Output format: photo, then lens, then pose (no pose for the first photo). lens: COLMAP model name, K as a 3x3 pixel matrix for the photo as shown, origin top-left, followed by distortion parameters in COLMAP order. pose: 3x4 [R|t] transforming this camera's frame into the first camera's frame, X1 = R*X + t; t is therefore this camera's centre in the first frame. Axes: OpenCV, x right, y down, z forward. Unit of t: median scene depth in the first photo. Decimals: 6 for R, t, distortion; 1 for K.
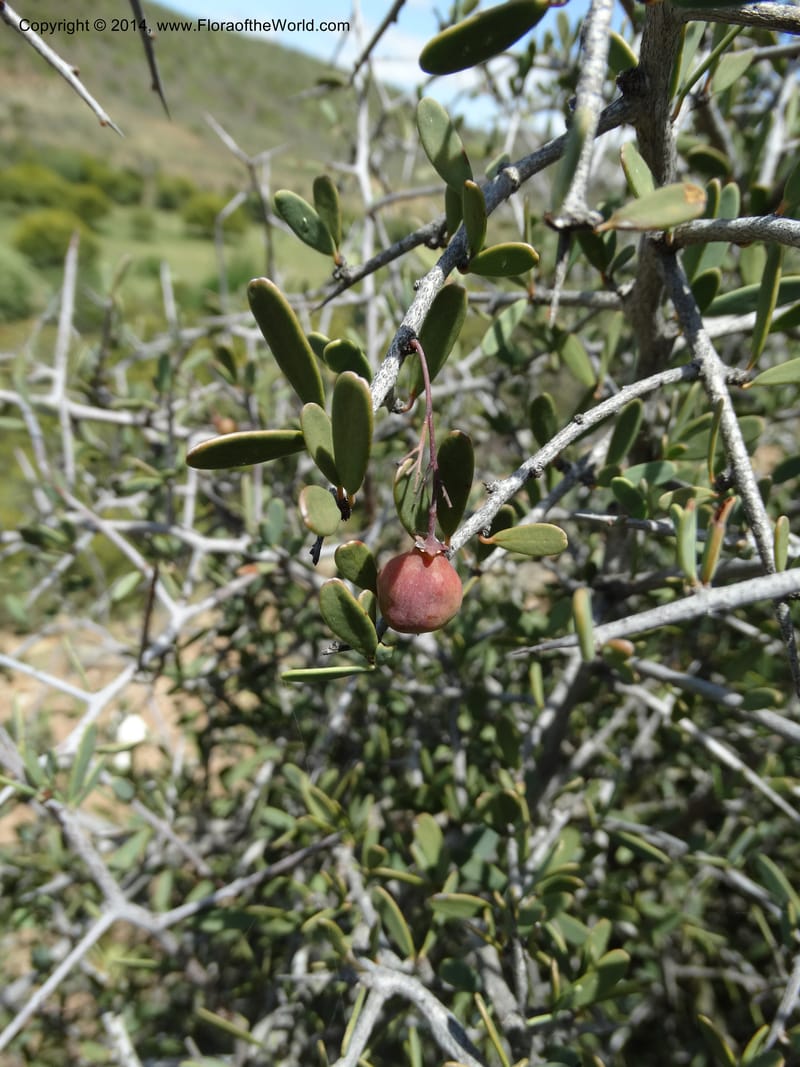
lens RADIAL K [[795.4, 0, 380.3], [0, 795.4, 531.1], [0, 0, 1]] dist [0.018620, 0.004268]
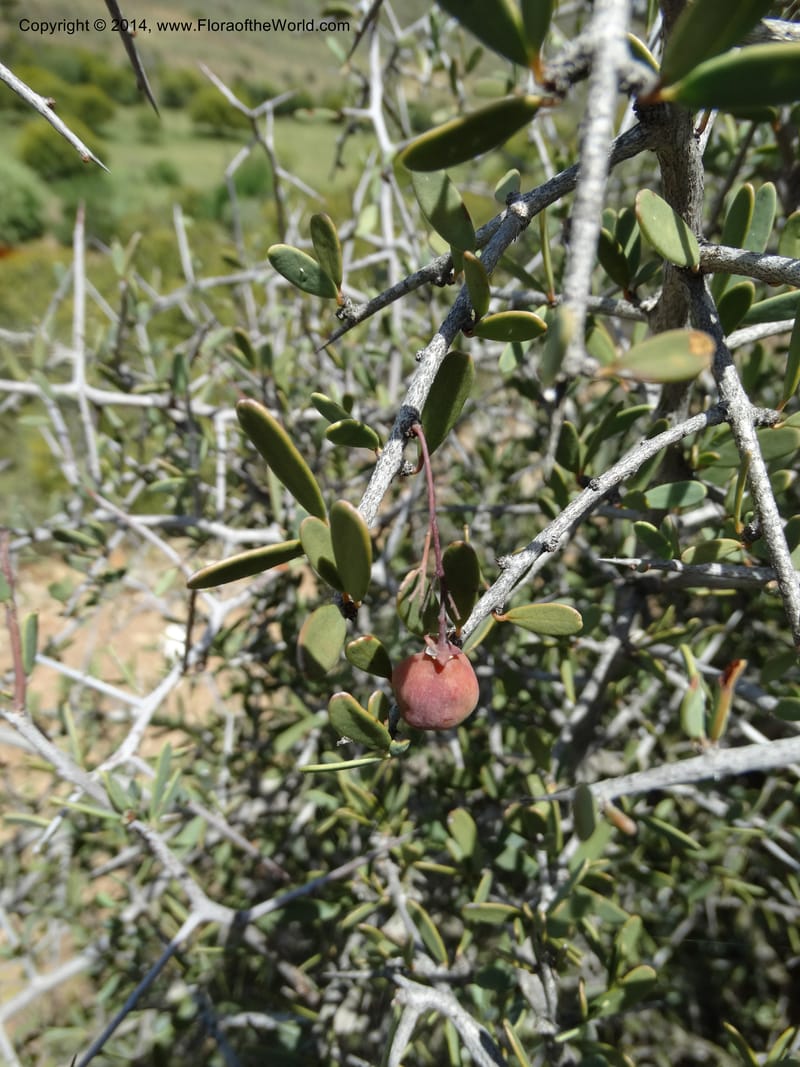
lens RADIAL K [[798.8, 0, 397.7], [0, 798.8, 416.5], [0, 0, 1]] dist [0.025534, -0.009188]
pose [[0.997577, -0.036918, -0.058970, 0.068829], [0.044287, 0.990658, 0.128980, -0.336222], [0.053658, -0.131279, 0.989892, 0.043568]]
